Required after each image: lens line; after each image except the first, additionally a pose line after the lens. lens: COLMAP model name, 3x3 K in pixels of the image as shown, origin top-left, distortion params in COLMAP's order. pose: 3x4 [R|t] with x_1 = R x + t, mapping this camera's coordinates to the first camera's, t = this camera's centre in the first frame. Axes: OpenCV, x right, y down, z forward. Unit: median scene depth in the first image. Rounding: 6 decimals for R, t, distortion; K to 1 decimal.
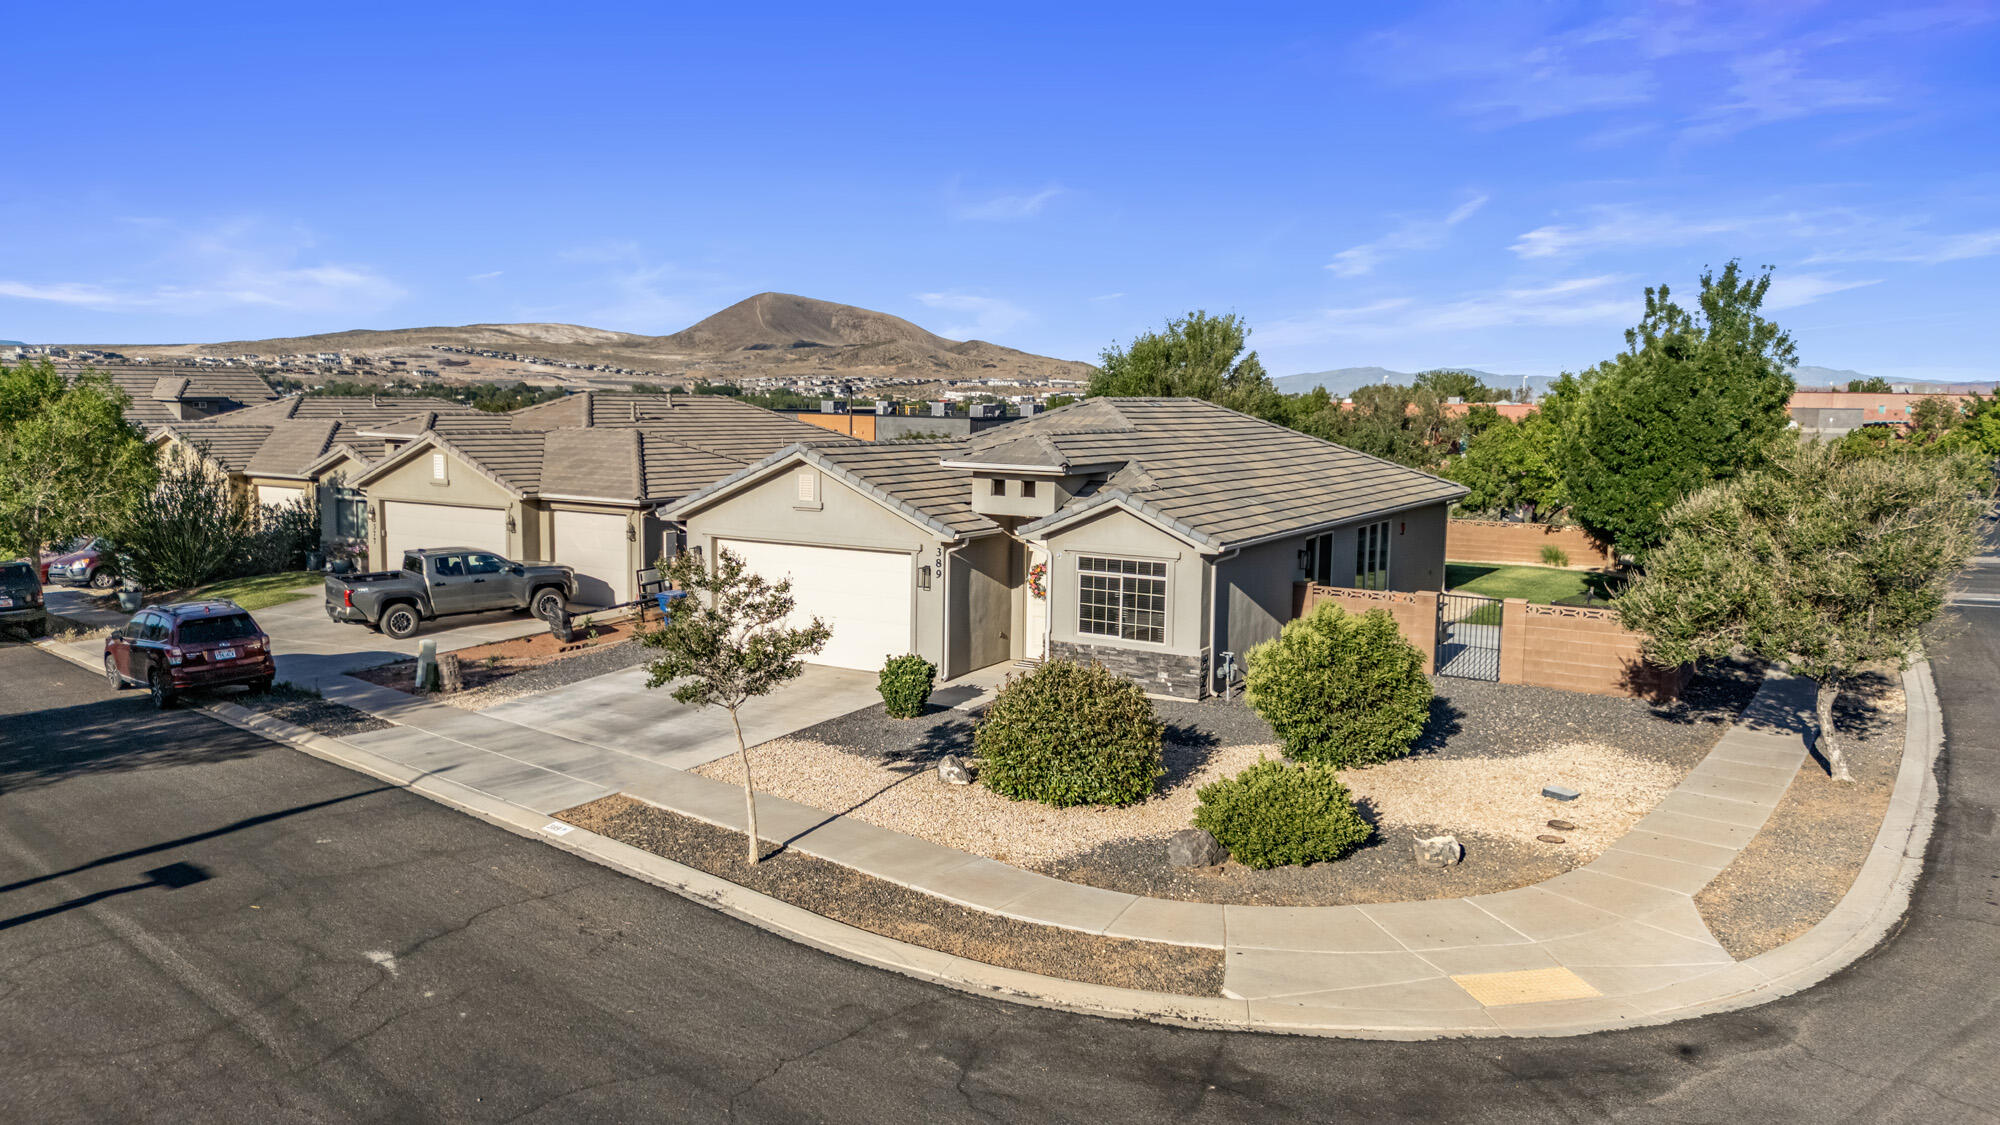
lens RADIAL K [[1454.1, 0, 1004.4], [0, 1454.1, 551.1], [0, 0, 1]] dist [0.116646, -0.176491]
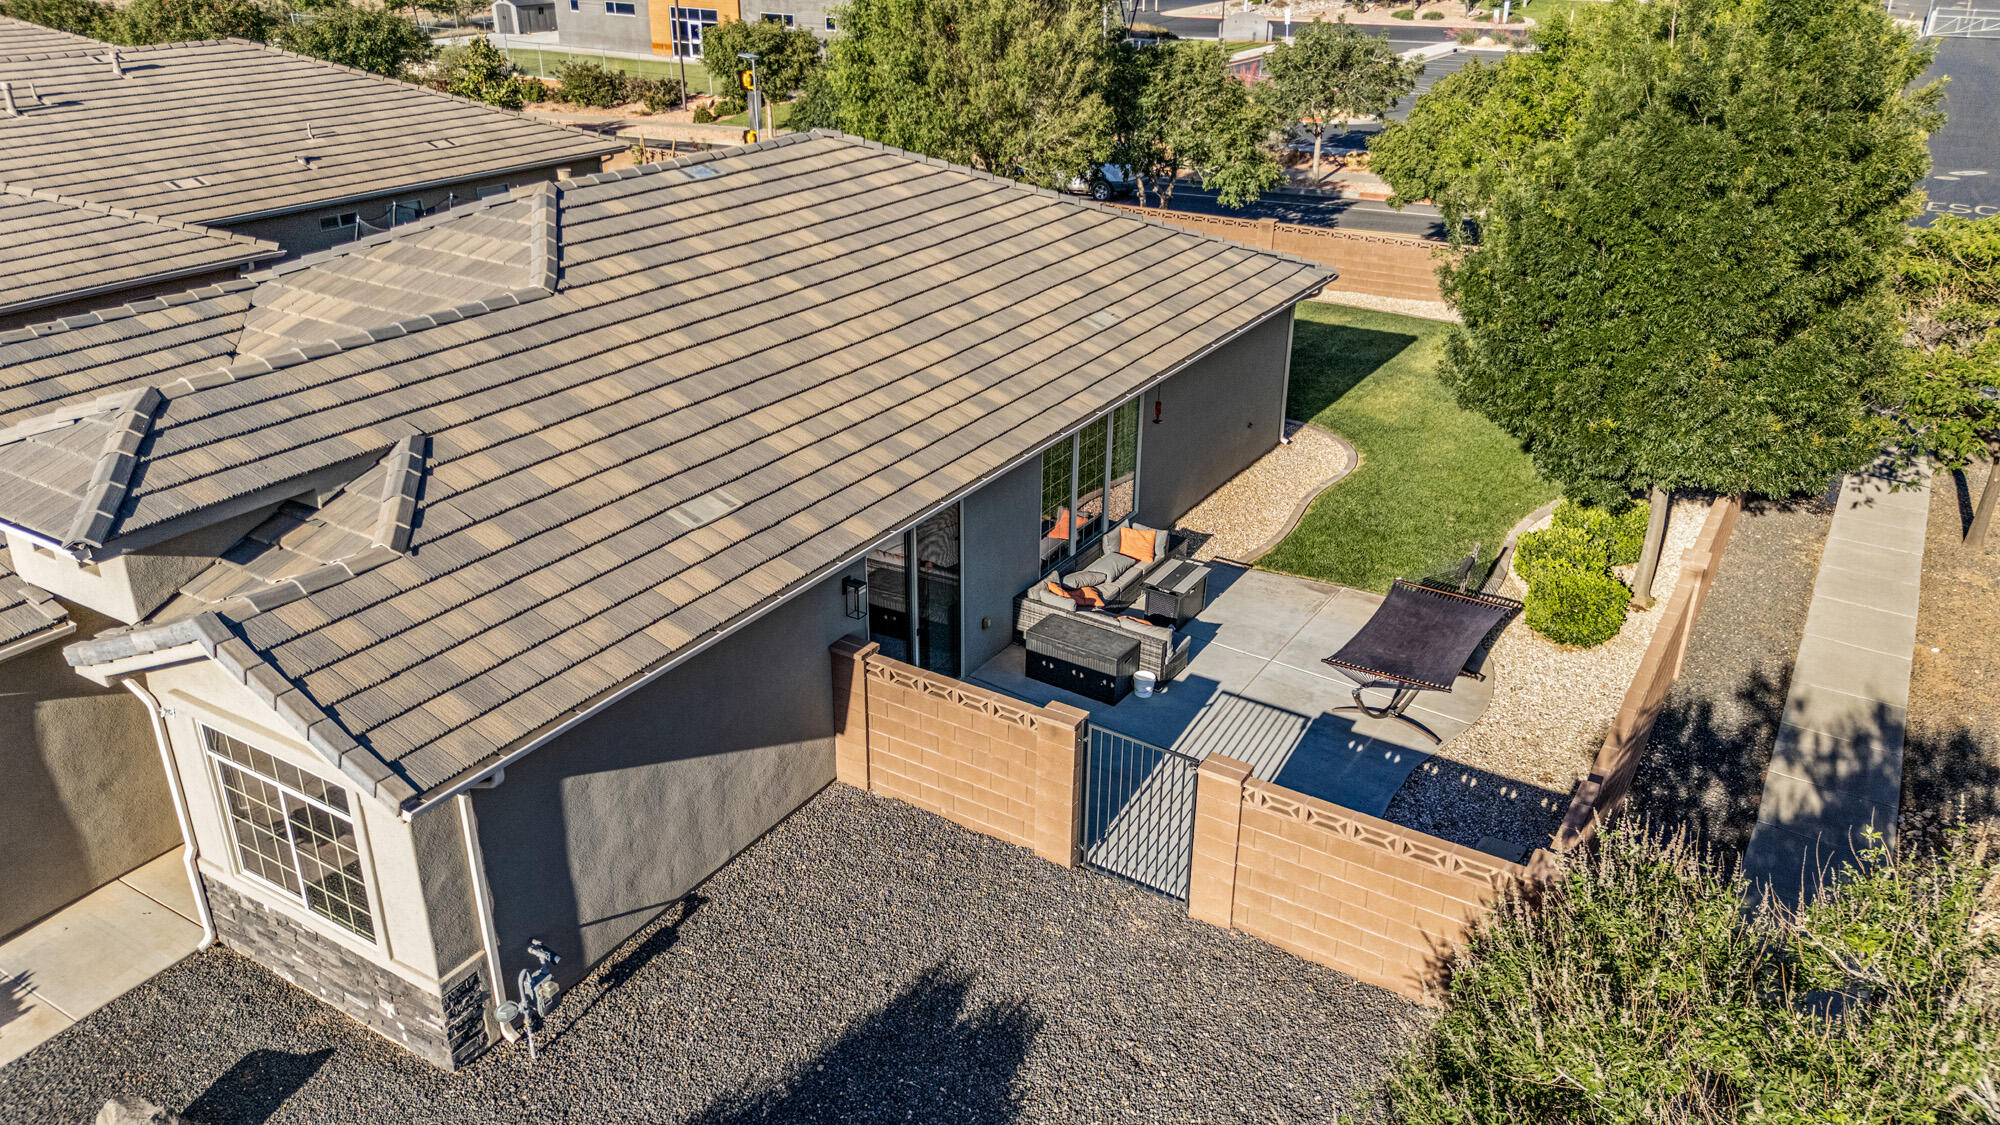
lens RADIAL K [[1457.1, 0, 1006.1], [0, 1457.1, 565.9], [0, 0, 1]] dist [0.086368, -0.087303]
pose [[0.999736, 0.002706, -0.022805, 0.289558], [0.004751, 0.947180, 0.320667, -0.174545], [0.022468, -0.320691, 0.946917, 0.585374]]
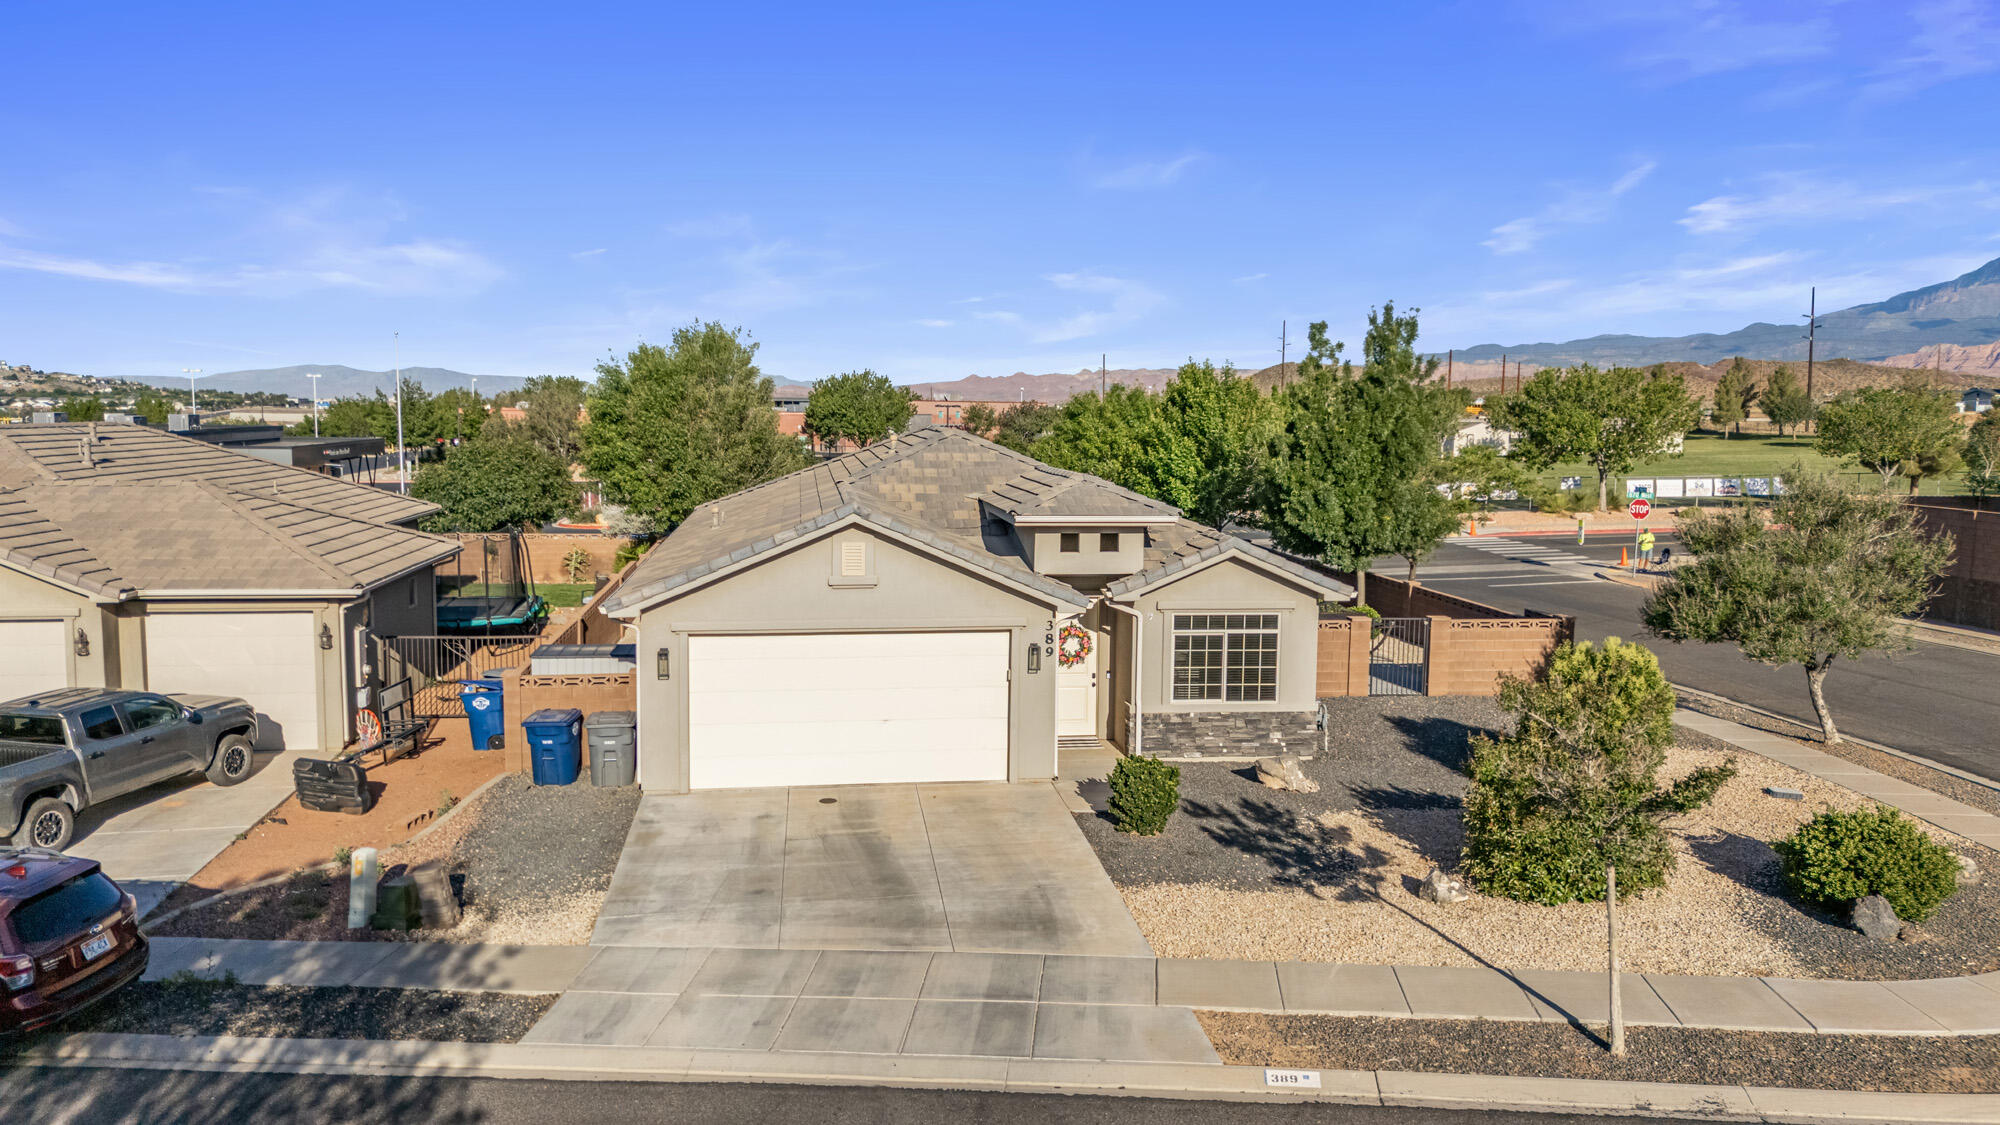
lens RADIAL K [[1457.1, 0, 1006.1], [0, 1457.1, 565.9], [0, 0, 1]] dist [0.086368, -0.087303]
pose [[0.788266, -0.073804, 0.610892, -0.554587], [0.067948, 0.997150, 0.032791, -0.060778], [-0.611571, 0.015661, 0.791034, 0.345398]]
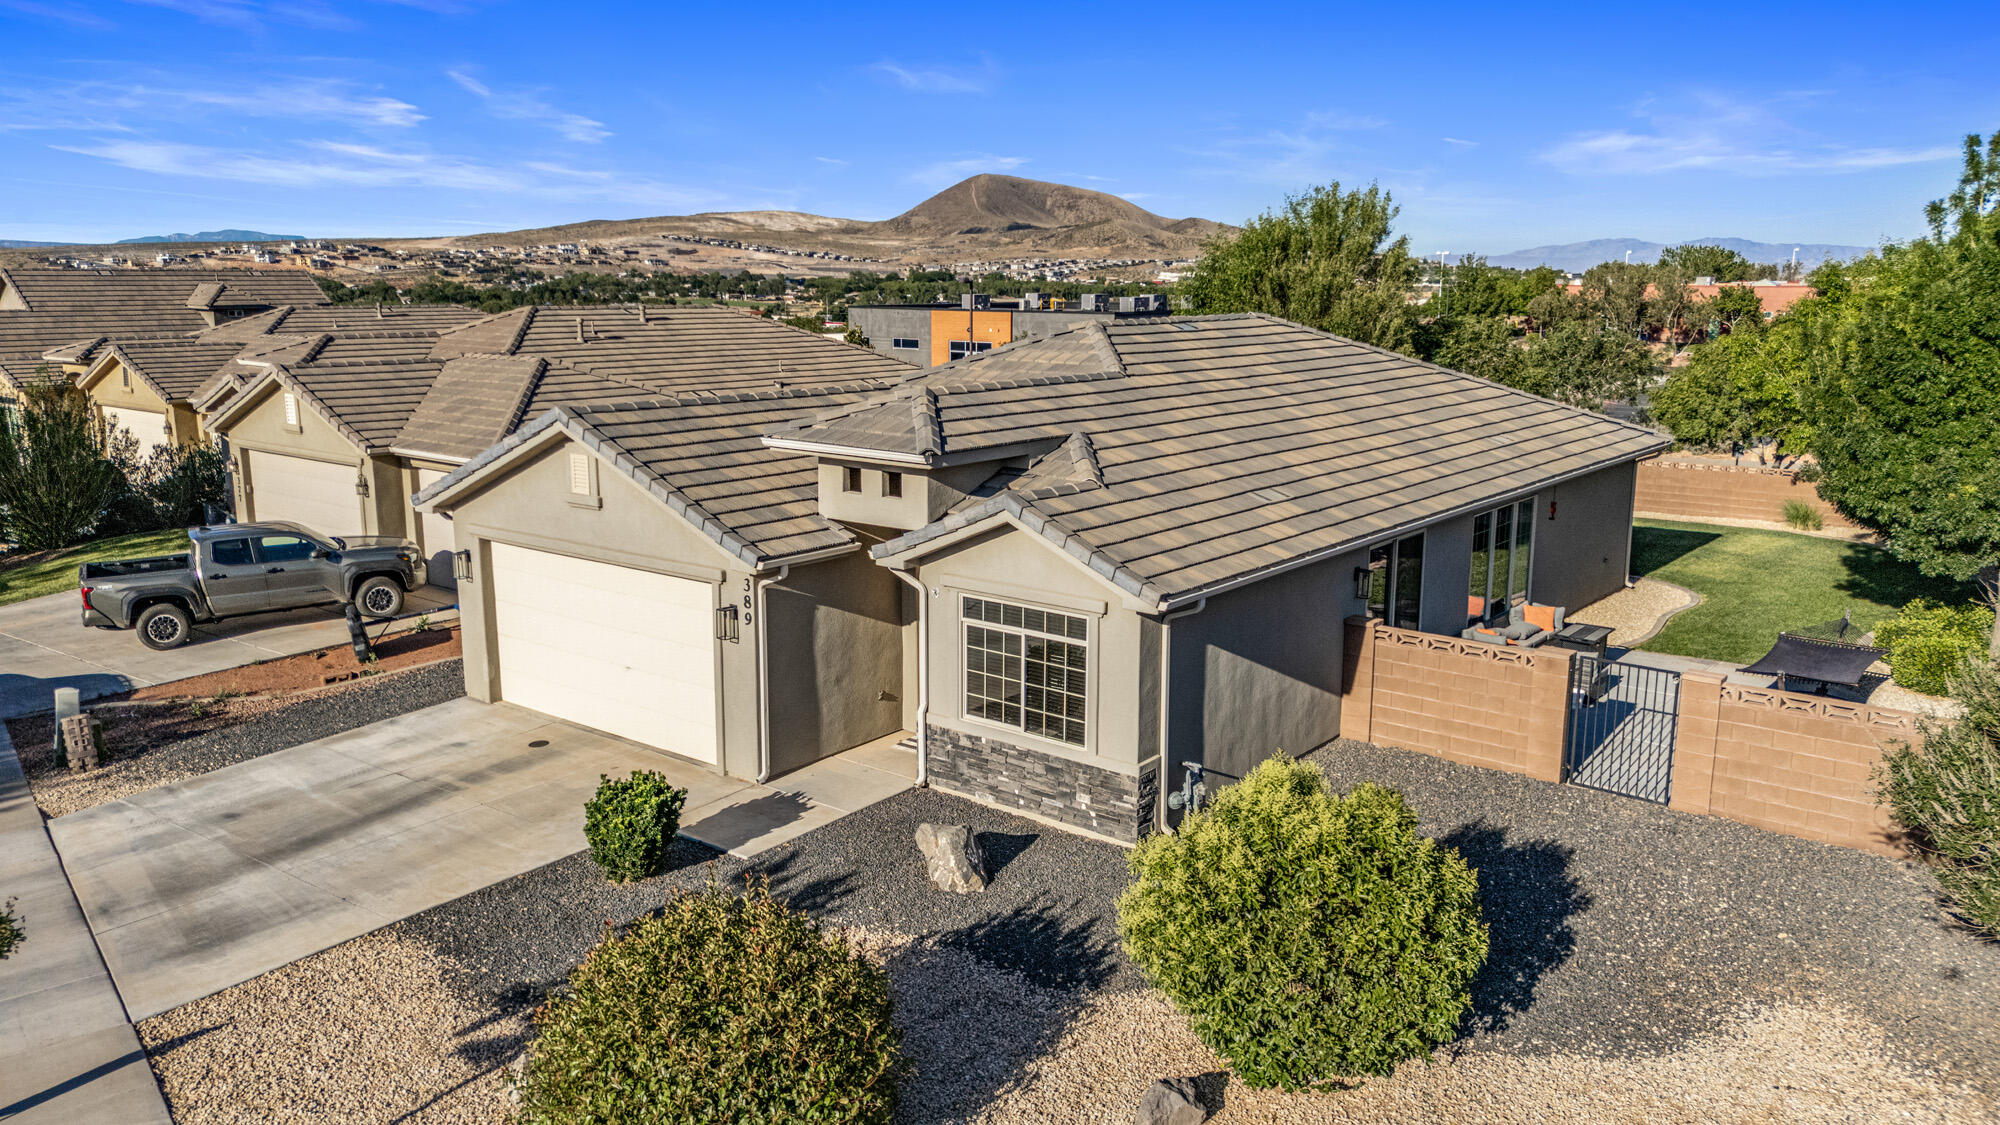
lens RADIAL K [[1457.1, 0, 1006.1], [0, 1457.1, 565.9], [0, 0, 1]] dist [0.086368, -0.087303]
pose [[0.989556, 0.015689, -0.143292, 0.153879], [-0.002998, 0.996084, 0.088360, -0.062624], [0.144117, -0.087007, 0.985728, 0.375059]]
